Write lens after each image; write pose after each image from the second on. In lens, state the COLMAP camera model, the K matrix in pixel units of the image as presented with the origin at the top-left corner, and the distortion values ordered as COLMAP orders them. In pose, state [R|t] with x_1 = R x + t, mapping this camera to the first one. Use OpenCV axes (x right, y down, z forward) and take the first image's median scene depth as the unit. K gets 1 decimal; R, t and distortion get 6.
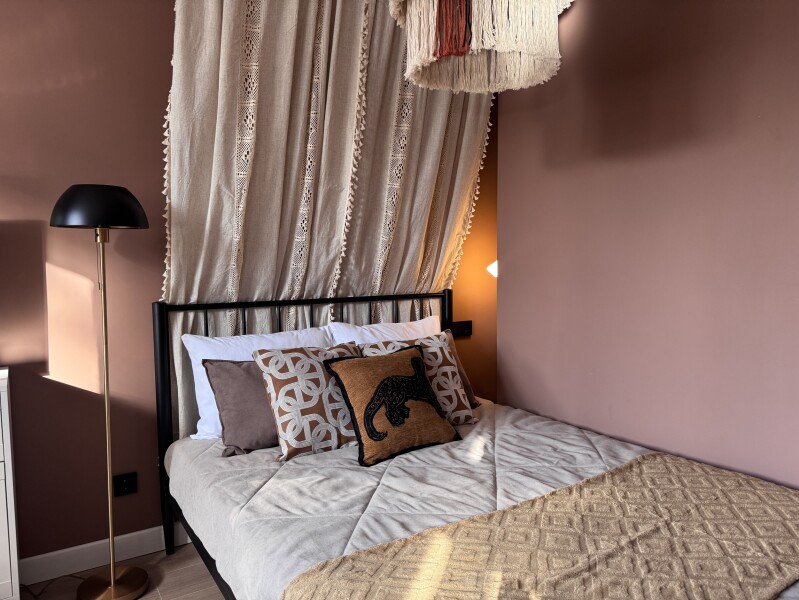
lens RADIAL K [[557.6, 0, 399.5], [0, 557.6, 300.0], [0, 0, 1]] dist [0.156166, -0.270467]
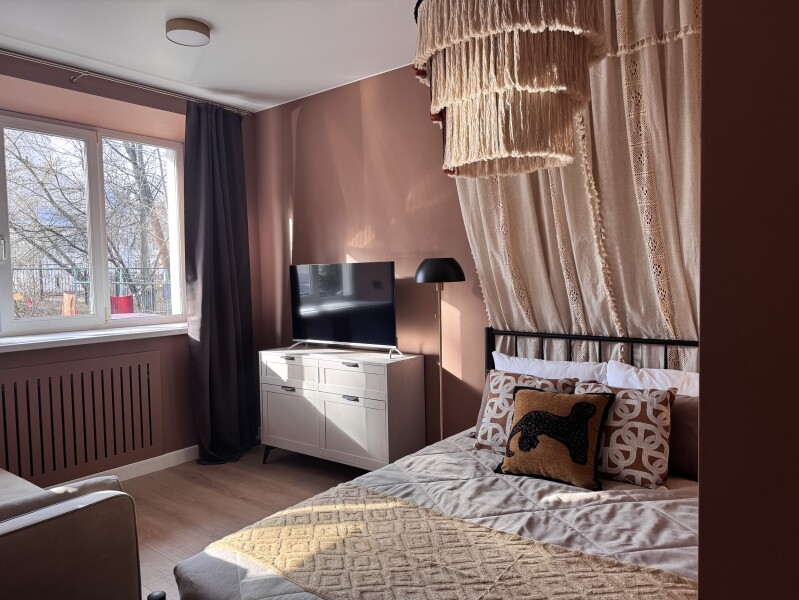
lens RADIAL K [[557.6, 0, 399.5], [0, 557.6, 300.0], [0, 0, 1]] dist [0.156166, -0.270467]
pose [[0.319460, 0.047946, -0.946386, 0.888157], [-0.043916, 0.998395, 0.035757, -0.110284], [0.946582, 0.030138, 0.321053, 0.300483]]
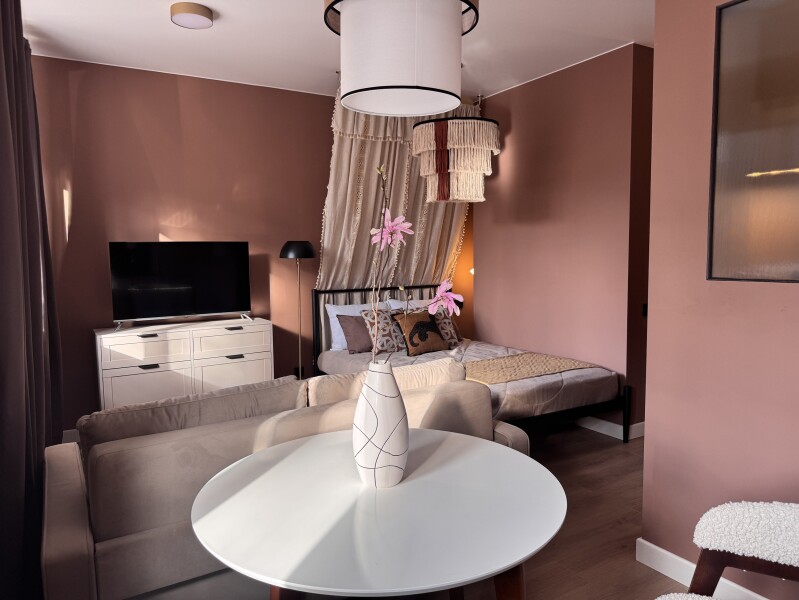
lens RADIAL K [[557.6, 0, 399.5], [0, 557.6, 300.0], [0, 0, 1]] dist [0.156166, -0.270467]
pose [[0.999342, -0.001417, -0.036235, -0.015221], [0.002144, 0.999797, 0.020030, 0.002438], [0.036199, -0.020094, 0.999143, -1.152665]]
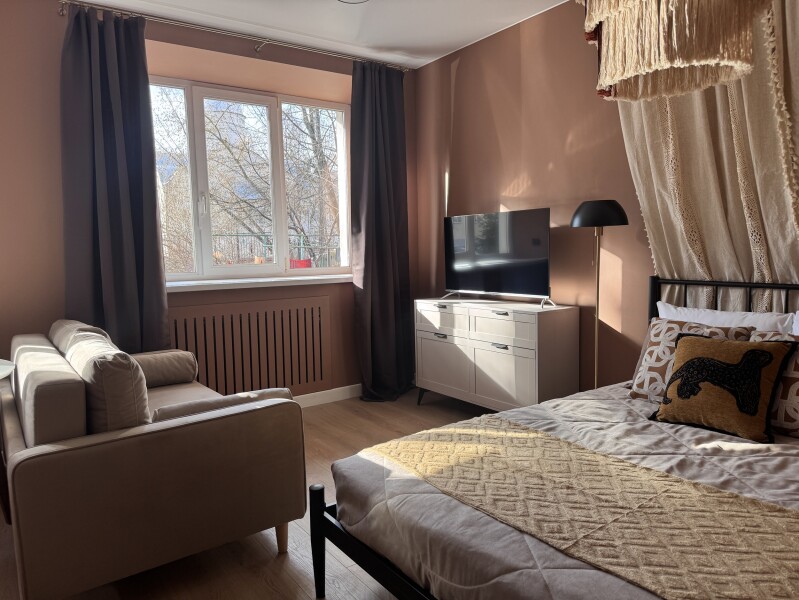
lens RADIAL K [[565.9, 0, 399.5], [0, 565.9, 300.0], [0, 0, 1]] dist [0.016153, -0.024157]
pose [[0.038526, 0.103460, -0.993887, 0.917944], [-0.043421, 0.993859, 0.101774, -0.051563], [0.998314, 0.039235, 0.042782, 0.326980]]
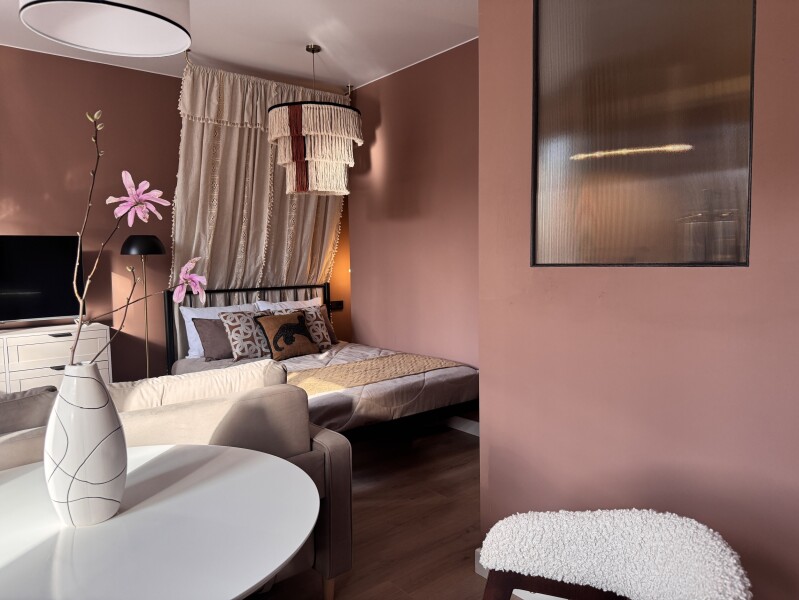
lens RADIAL K [[557.6, 0, 399.5], [0, 557.6, 300.0], [0, 0, 1]] dist [0.156166, -0.270467]
pose [[0.993916, -0.014896, 0.109131, 0.160751], [0.013971, 0.999860, 0.009235, 0.030286], [-0.109253, -0.007654, 0.993984, -1.037938]]
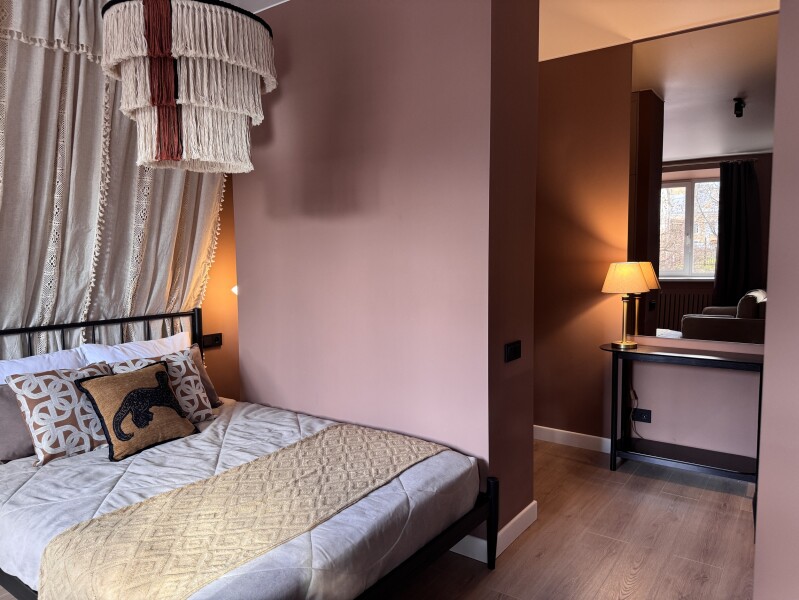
lens RADIAL K [[565.9, 0, 399.5], [0, 565.9, 300.0], [0, 0, 1]] dist [0.016153, -0.024157]
pose [[0.930941, -0.027779, 0.364111, 0.066397], [0.023836, 0.999599, 0.015318, -0.059031], [-0.364390, -0.005581, 0.931230, -0.343062]]
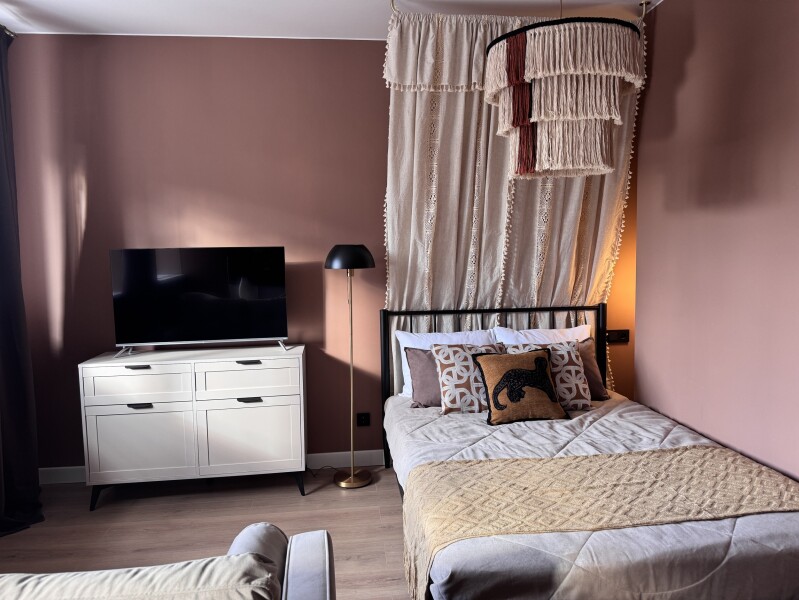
lens RADIAL K [[557.6, 0, 399.5], [0, 557.6, 300.0], [0, 0, 1]] dist [0.156166, -0.270467]
pose [[0.891452, 0.032257, -0.451966, 0.332692], [-0.021044, 0.999334, 0.029816, -0.071720], [0.452627, -0.017068, 0.891537, -0.394008]]
